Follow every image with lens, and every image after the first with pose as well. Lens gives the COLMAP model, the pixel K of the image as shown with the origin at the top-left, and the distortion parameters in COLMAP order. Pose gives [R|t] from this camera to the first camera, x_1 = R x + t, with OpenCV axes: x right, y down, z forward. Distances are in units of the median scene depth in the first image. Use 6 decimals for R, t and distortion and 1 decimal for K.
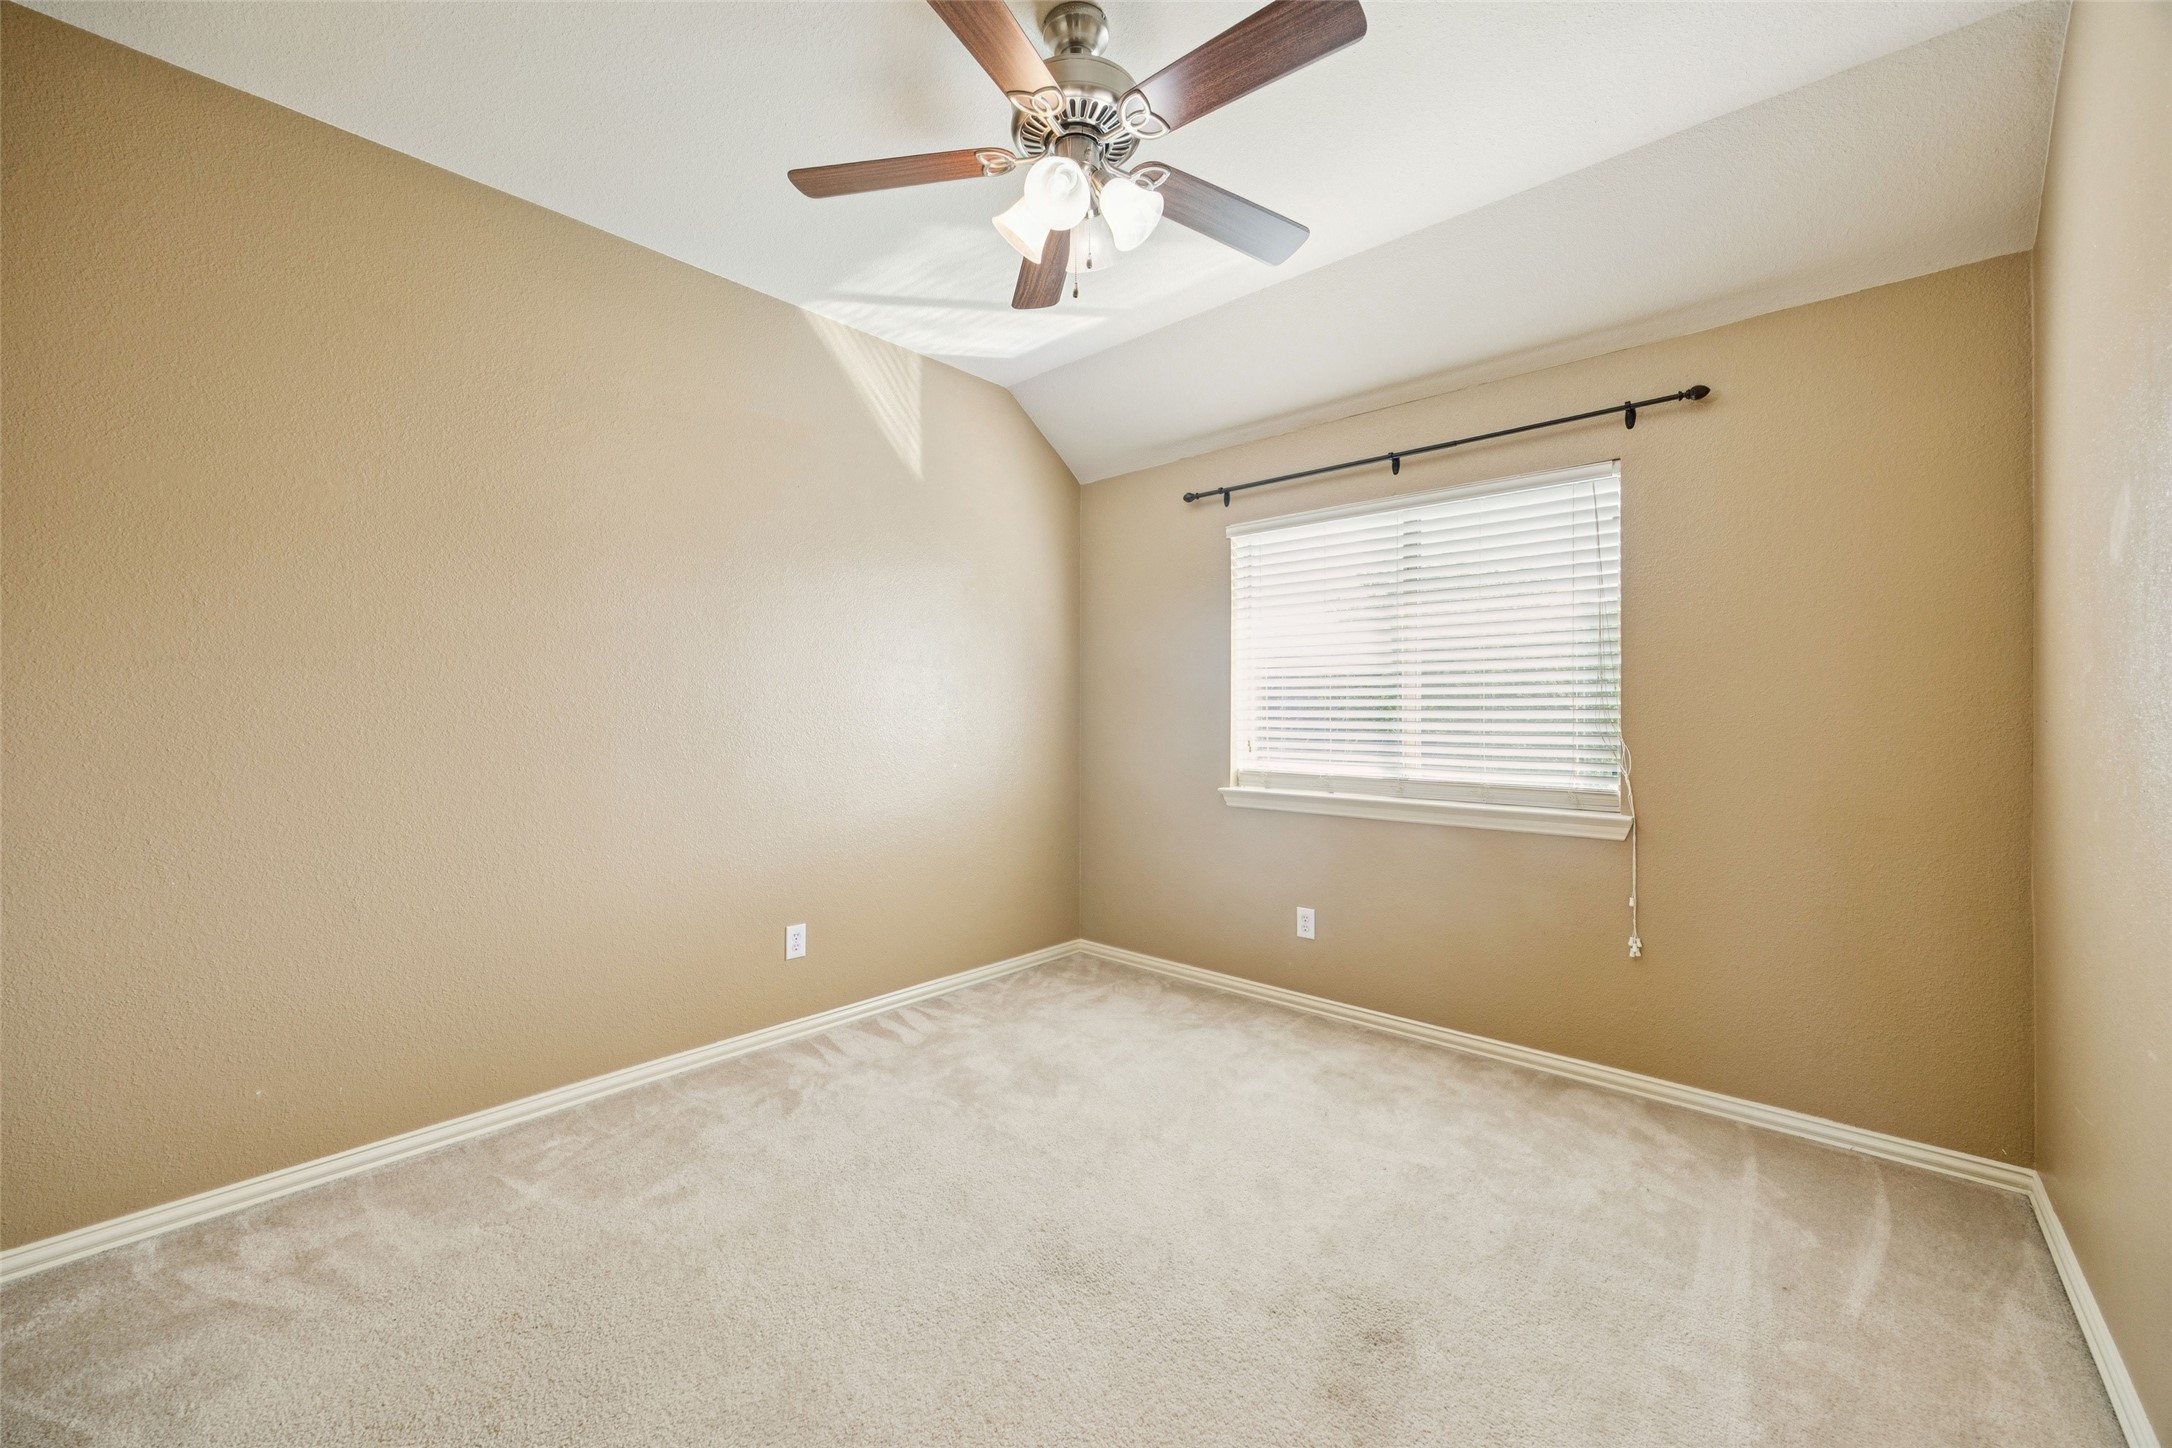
lens RADIAL K [[838.8, 0, 1081.2], [0, 838.8, 717.1], [0, 0, 1]] dist [0.003445, -0.000355]
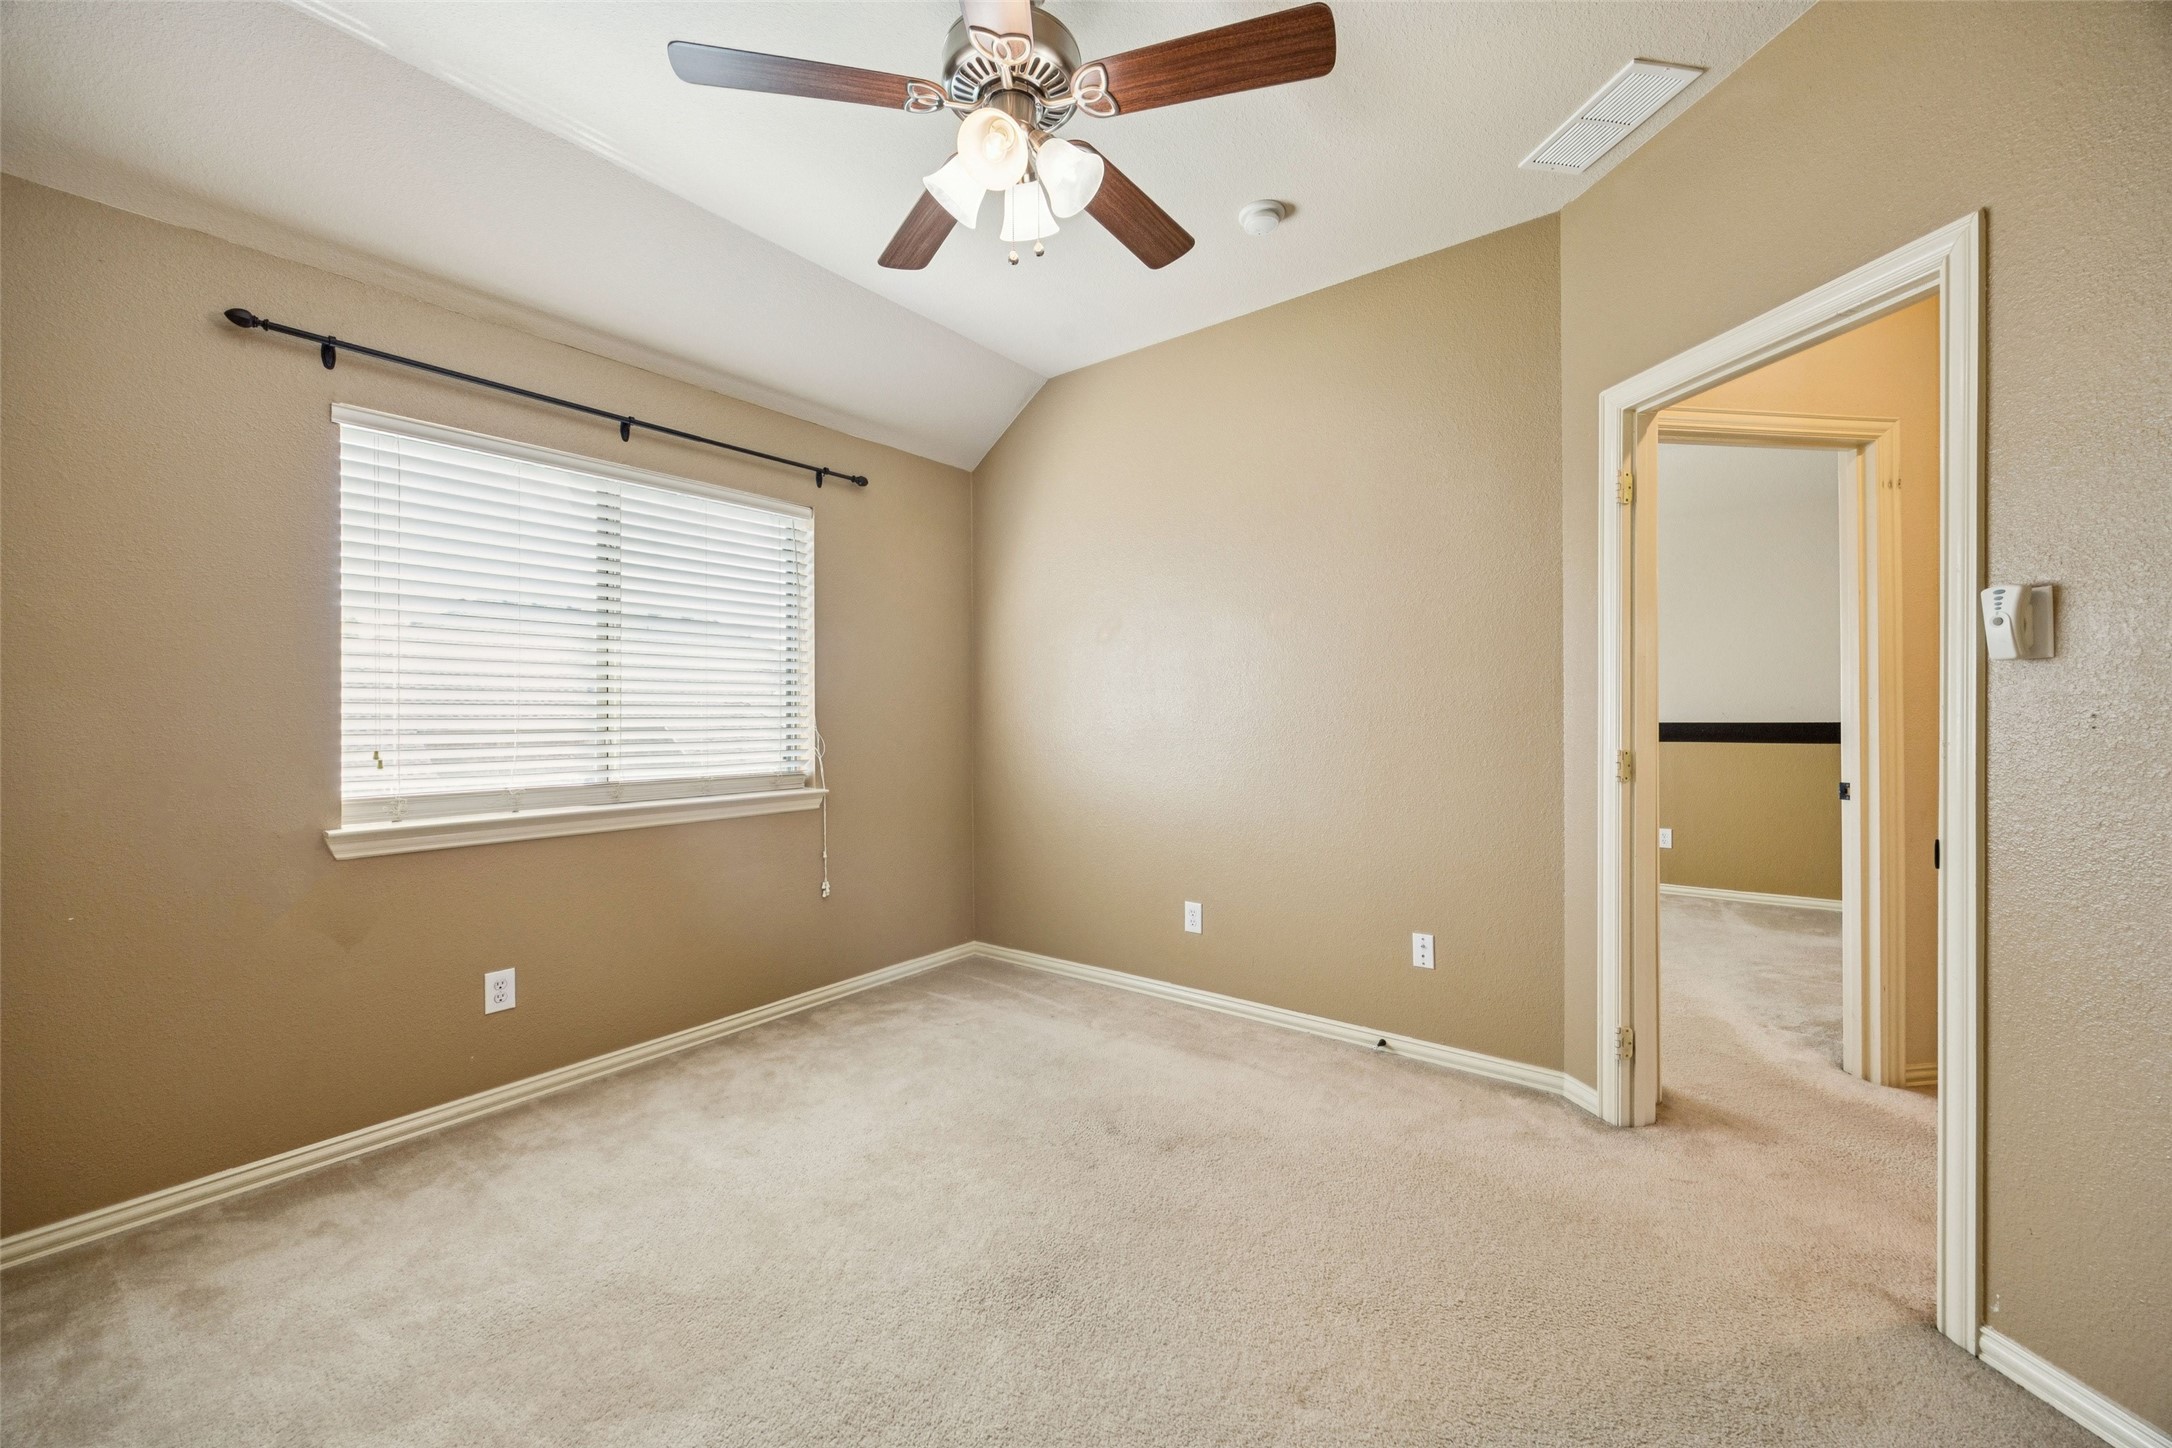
lens RADIAL K [[838.8, 0, 1108.1], [0, 838.8, 710.4], [0, 0, 1]] dist [0.003445, -0.000355]
pose [[-0.089760, -0.004530, 0.995953, -0.598605], [0.001304, 0.999988, 0.004666, -0.006743], [-0.995963, 0.001717, -0.089753, 0.607460]]
